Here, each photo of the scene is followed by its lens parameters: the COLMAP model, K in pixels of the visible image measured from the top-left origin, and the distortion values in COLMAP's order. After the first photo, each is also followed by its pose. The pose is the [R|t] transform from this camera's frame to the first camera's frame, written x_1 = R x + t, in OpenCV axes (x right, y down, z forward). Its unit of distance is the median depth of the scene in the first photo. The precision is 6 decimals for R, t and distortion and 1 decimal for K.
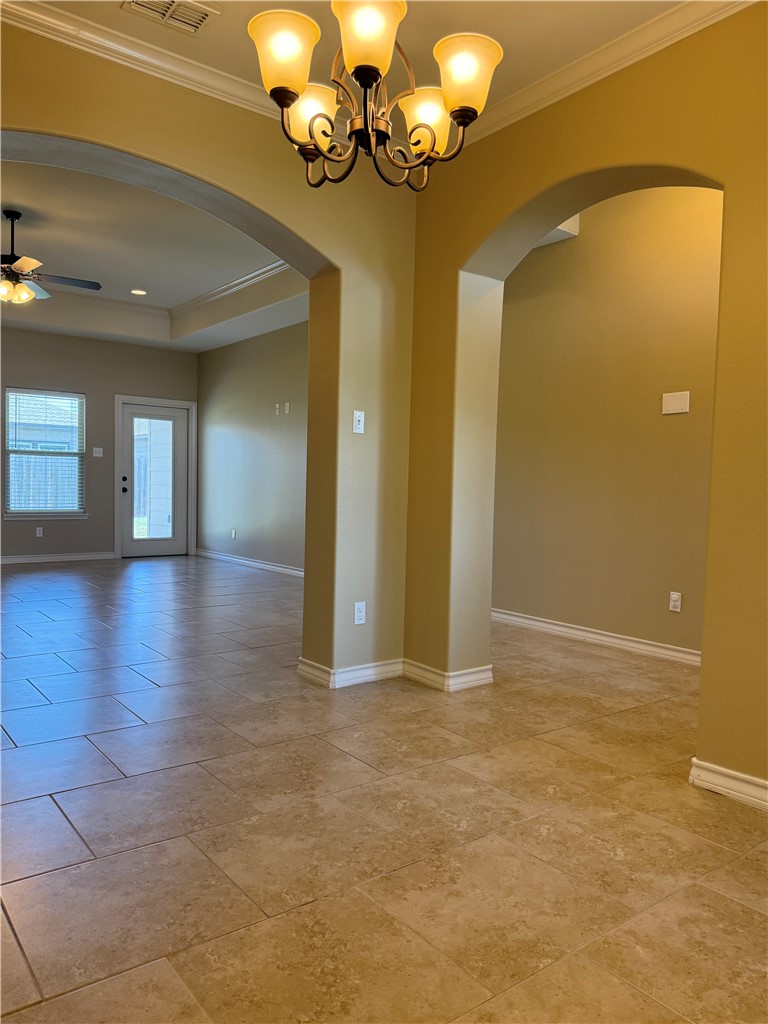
lens RADIAL K [[728.3, 0, 384.0], [0, 728.3, 520.4], [0, 0, 1]] dist [0.094342, -0.167788]
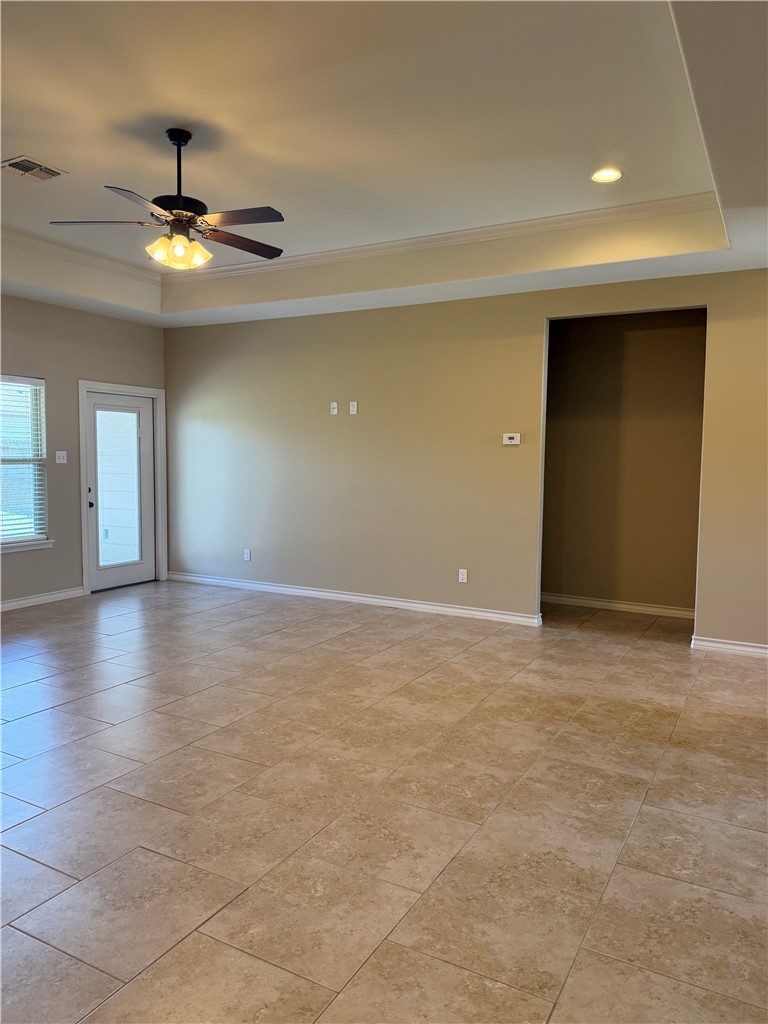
lens RADIAL K [[717.4, 0, 384.2], [0, 717.4, 523.0], [0, 0, 1]] dist [0.067890, -0.101821]
pose [[0.920147, -0.046975, 0.388744, -0.380409], [0.026724, 0.997997, 0.057340, -0.060239], [-0.390659, -0.042372, 0.919560, 0.194258]]
